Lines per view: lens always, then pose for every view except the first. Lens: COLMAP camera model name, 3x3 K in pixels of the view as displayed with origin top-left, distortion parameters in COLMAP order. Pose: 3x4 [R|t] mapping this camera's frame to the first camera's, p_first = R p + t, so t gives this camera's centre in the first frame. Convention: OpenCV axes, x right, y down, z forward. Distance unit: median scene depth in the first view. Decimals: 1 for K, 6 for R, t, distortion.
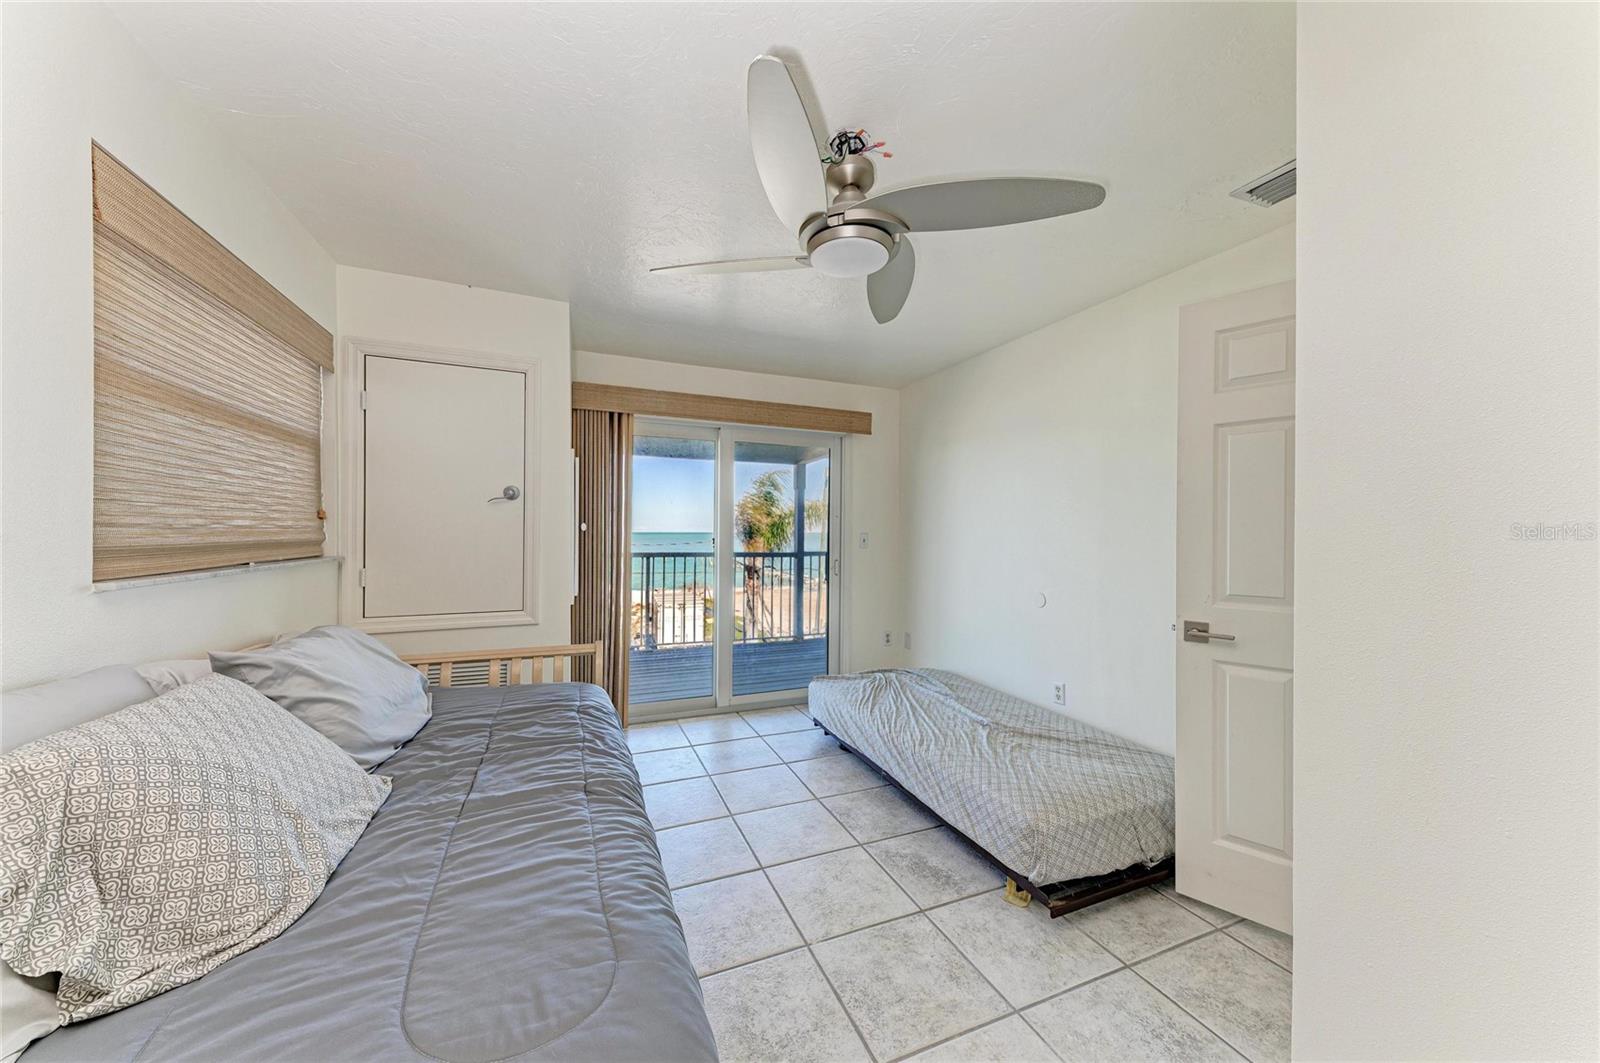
lens RADIAL K [[554.2, 0, 800.0], [0, 554.2, 531.5], [0, 0, 1]] dist [0.014548, -0.005416]
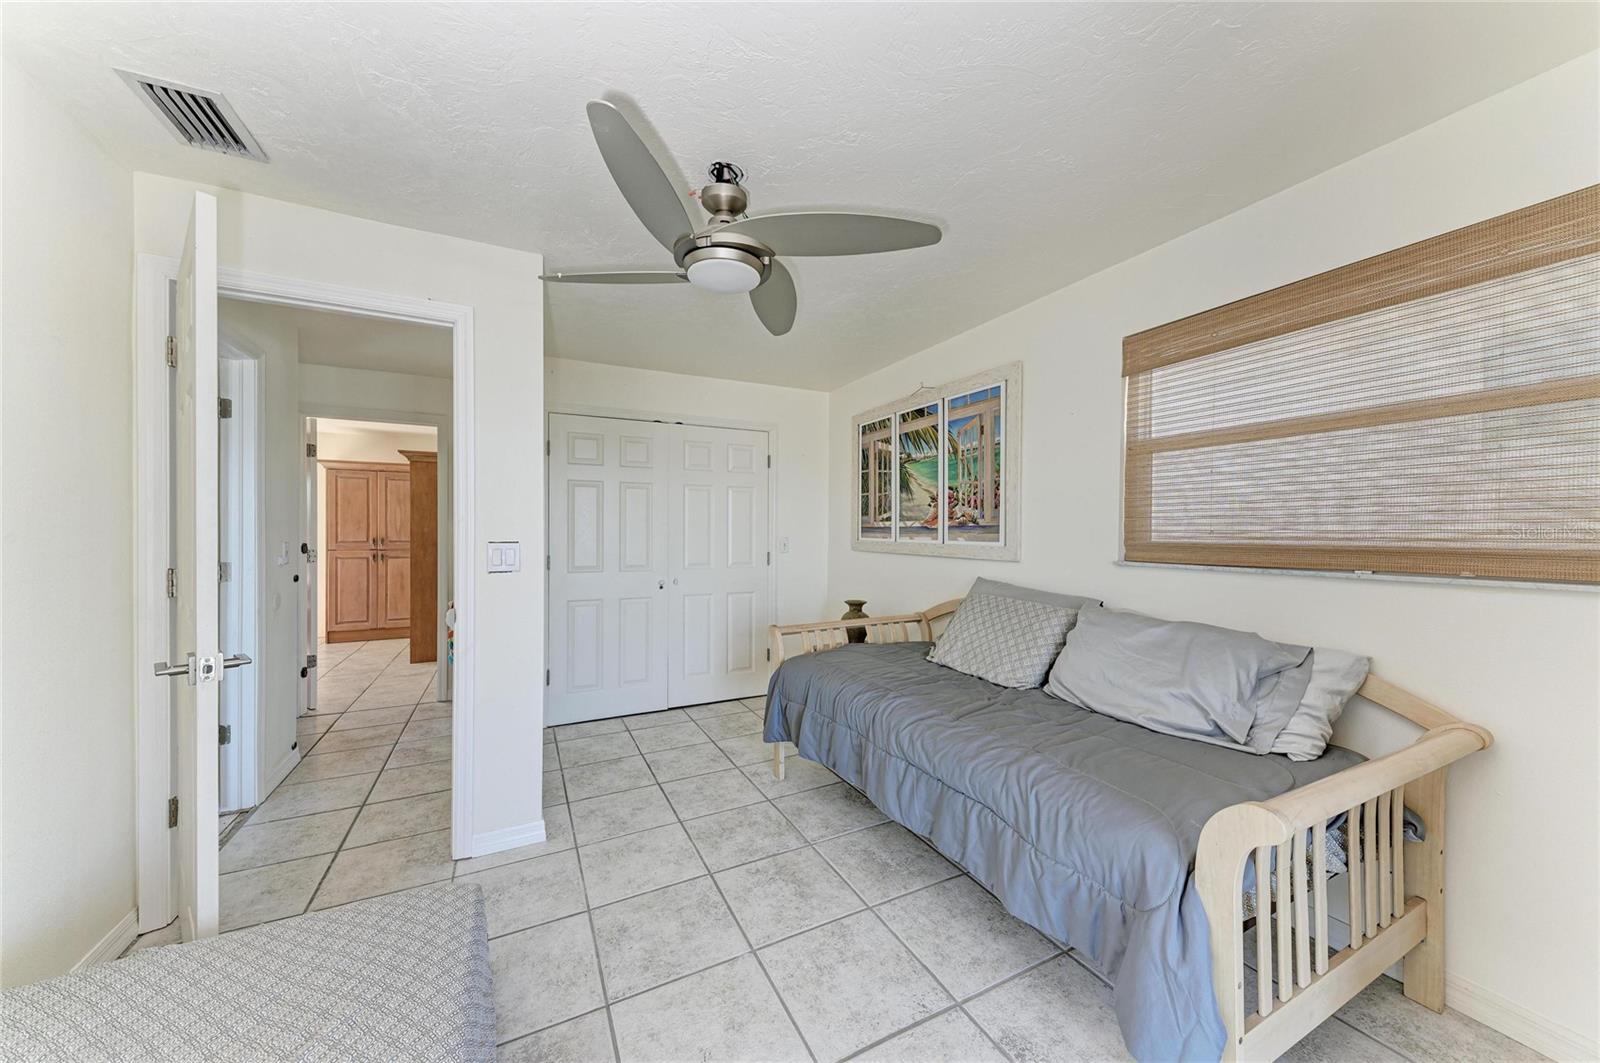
lens RADIAL K [[554.2, 0, 800.0], [0, 554.2, 531.5], [0, 0, 1]] dist [0.014548, -0.005416]
pose [[-0.997088, -0.012047, -0.075297, 0.008130], [-0.012298, 0.999920, 0.002866, -0.000464], [0.075256, 0.003783, -0.997157, 1.081909]]
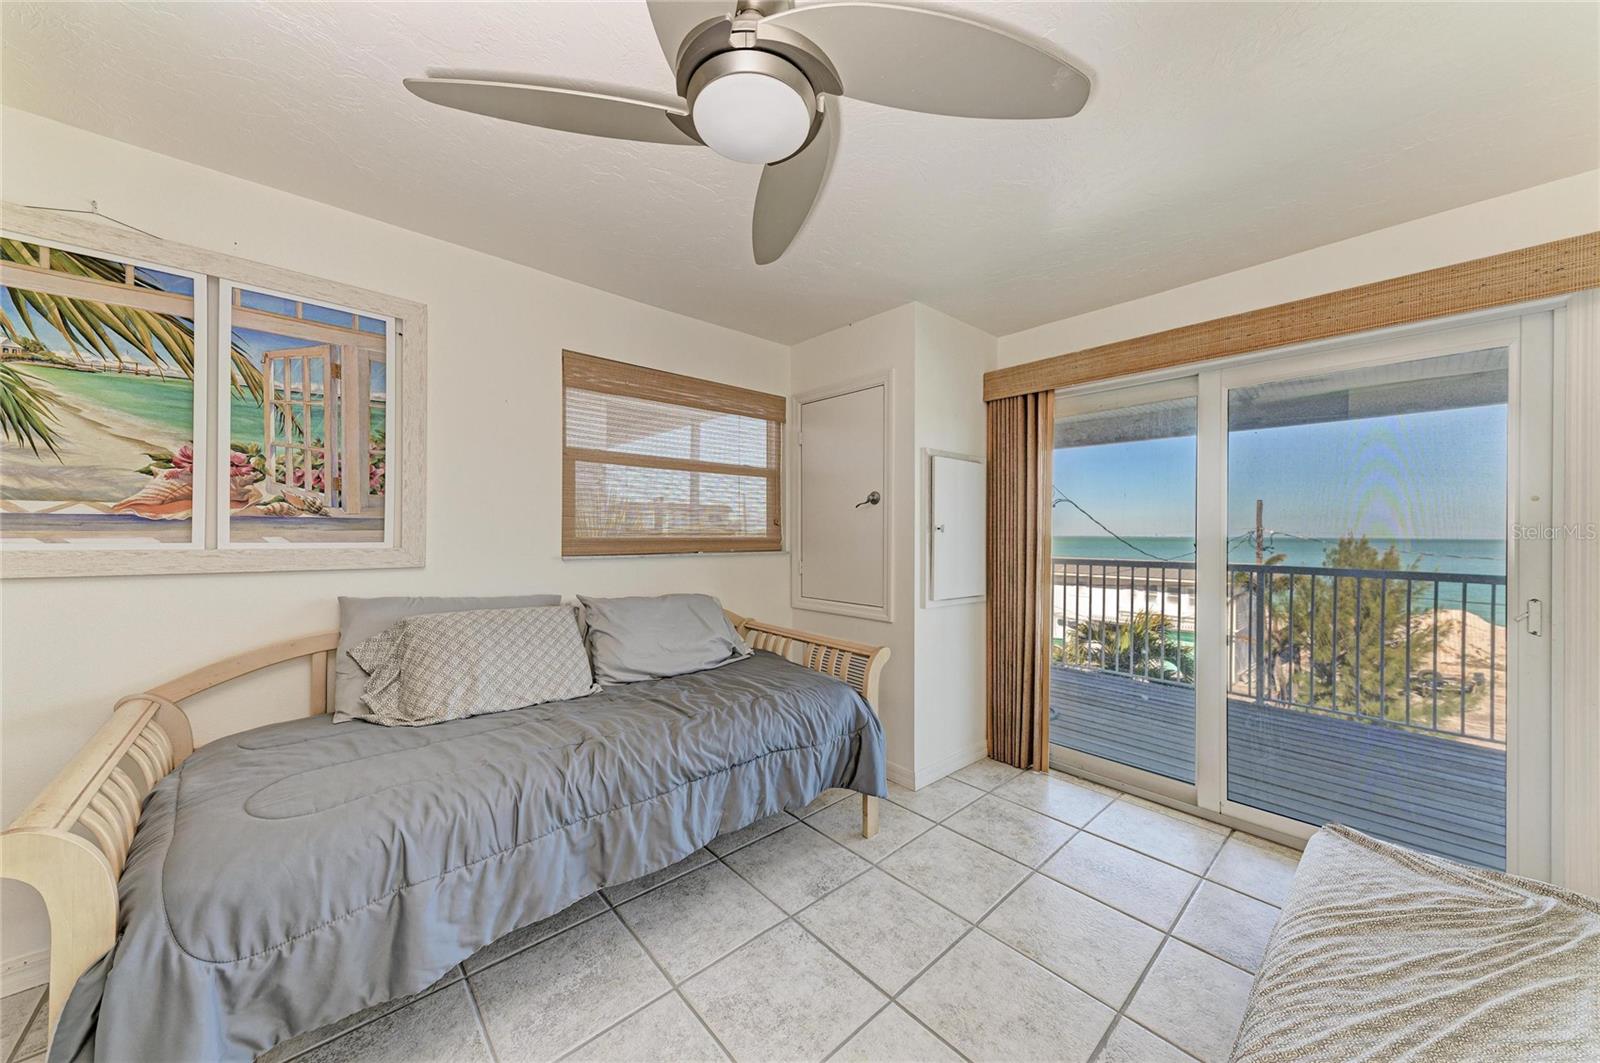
lens RADIAL K [[544.1, 0, 800.0], [0, 544.1, 531.5], [0, 0, 1]] dist [0.000251, -0.000107]
pose [[0.333593, -0.011975, -0.942641, 0.371805], [-0.003019, 0.999901, -0.013771, 0.010306], [0.942712, 0.007440, 0.333524, 0.437959]]
